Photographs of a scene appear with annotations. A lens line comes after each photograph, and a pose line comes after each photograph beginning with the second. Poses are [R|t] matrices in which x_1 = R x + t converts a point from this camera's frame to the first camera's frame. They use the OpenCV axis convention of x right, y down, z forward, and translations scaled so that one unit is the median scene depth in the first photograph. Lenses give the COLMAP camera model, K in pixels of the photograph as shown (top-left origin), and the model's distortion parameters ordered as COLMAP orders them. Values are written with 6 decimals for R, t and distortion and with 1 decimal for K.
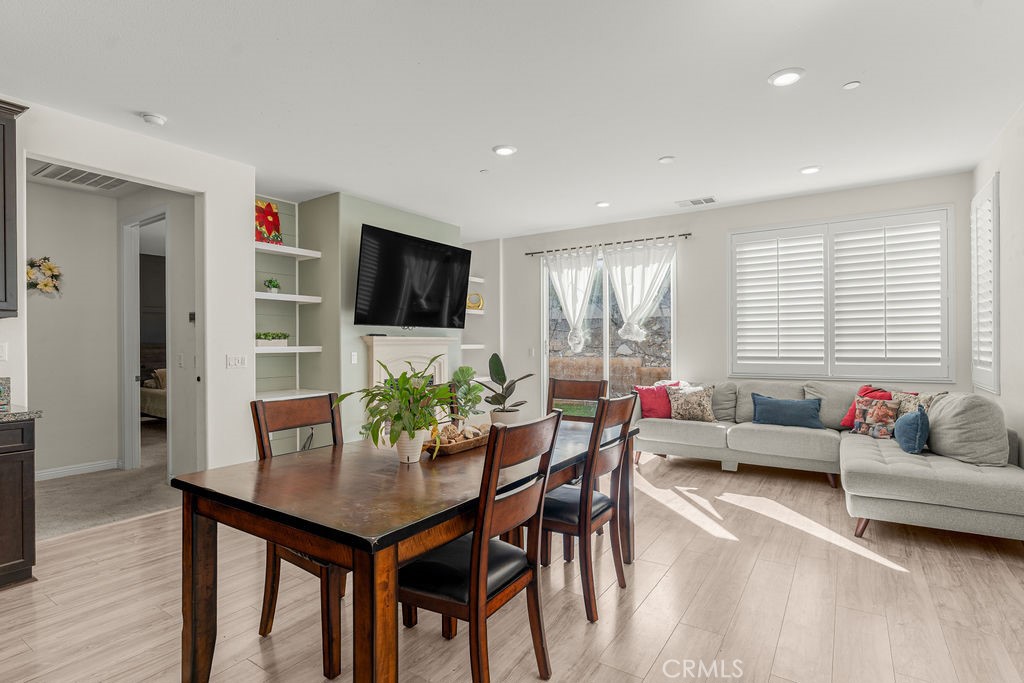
lens RADIAL K [[501.6, 0, 504.1], [0, 501.6, 342.2], [0, 0, 1]] dist [-0.010420, 0.001241]
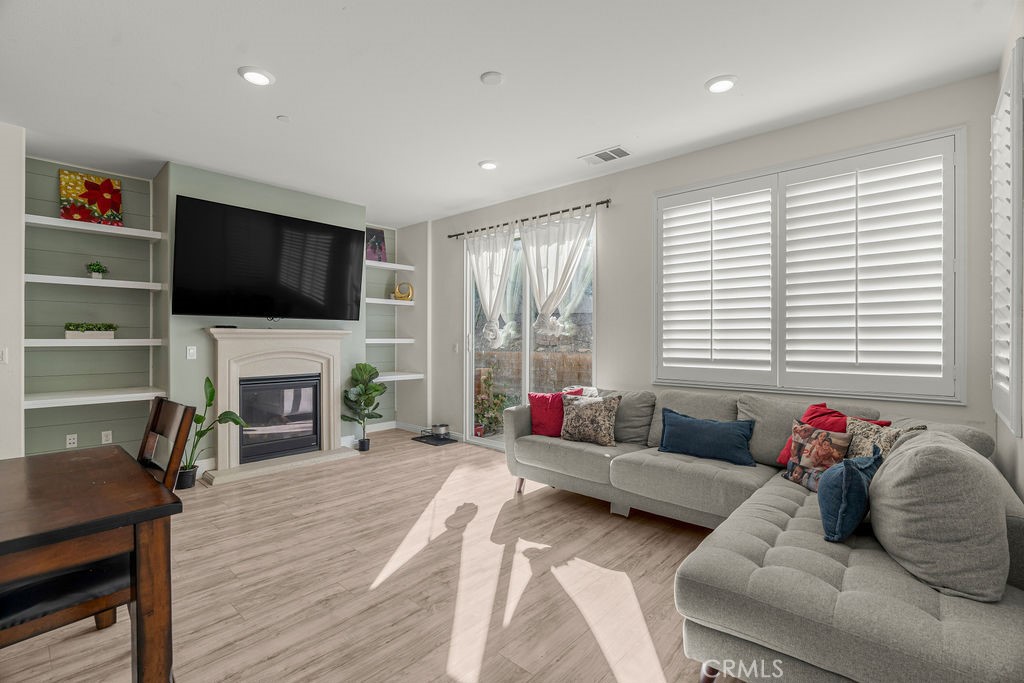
lens RADIAL K [[460.4, 0, 504.9], [0, 460.4, 336.7], [0, 0, 1]] dist [-0.009609, -0.000480]
pose [[0.989749, 0.007774, -0.142606, 0.355897], [-0.007790, 0.999970, 0.000445, -0.001612], [0.142605, 0.000671, 0.989779, 0.296077]]
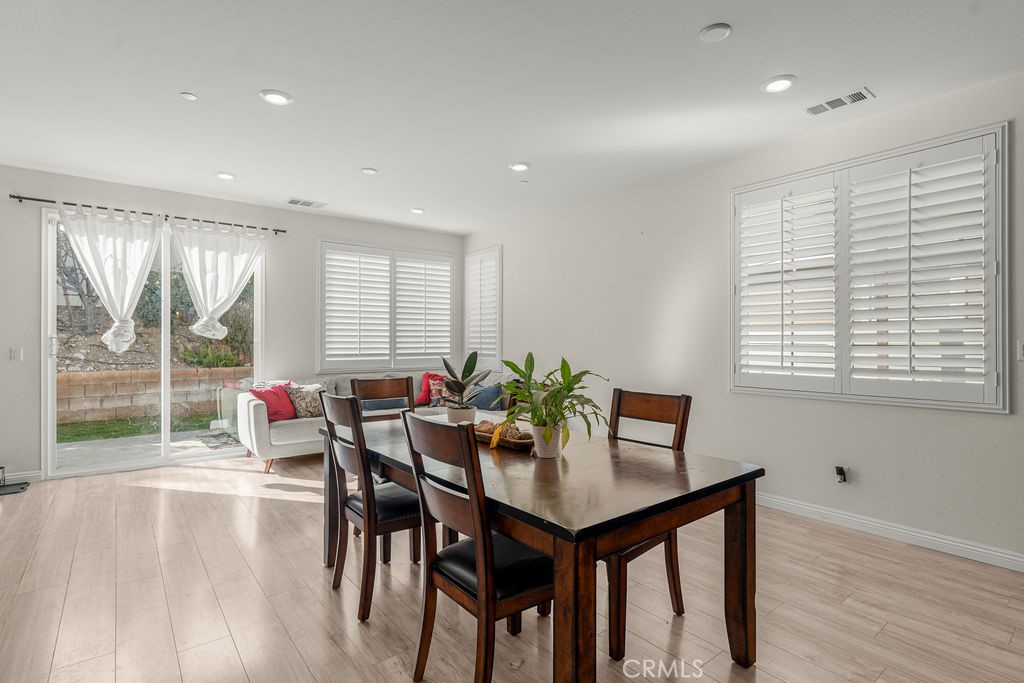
lens RADIAL K [[501.6, 0, 511.9], [0, 501.6, 345.5], [0, 0, 1]] dist [-0.010420, 0.001241]
pose [[0.302397, -0.003272, 0.953176, -0.489035], [-0.007014, 0.999959, 0.005658, 0.000339], [-0.953156, -0.008397, 0.302362, 0.309623]]
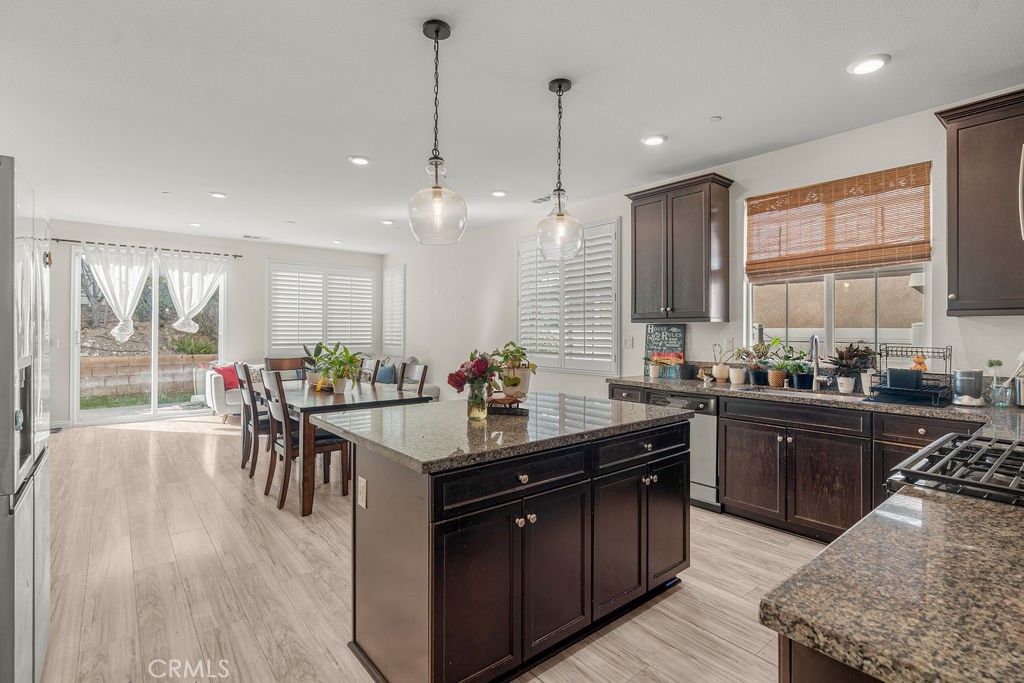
lens RADIAL K [[501.6, 0, 520.6], [0, 501.6, 337.1], [0, 0, 1]] dist [-0.010420, 0.001241]
pose [[0.283885, -0.001709, 0.958857, -0.836342], [-0.011326, 0.999923, 0.005136, -0.008693], [-0.958791, -0.012318, 0.283844, -0.160230]]
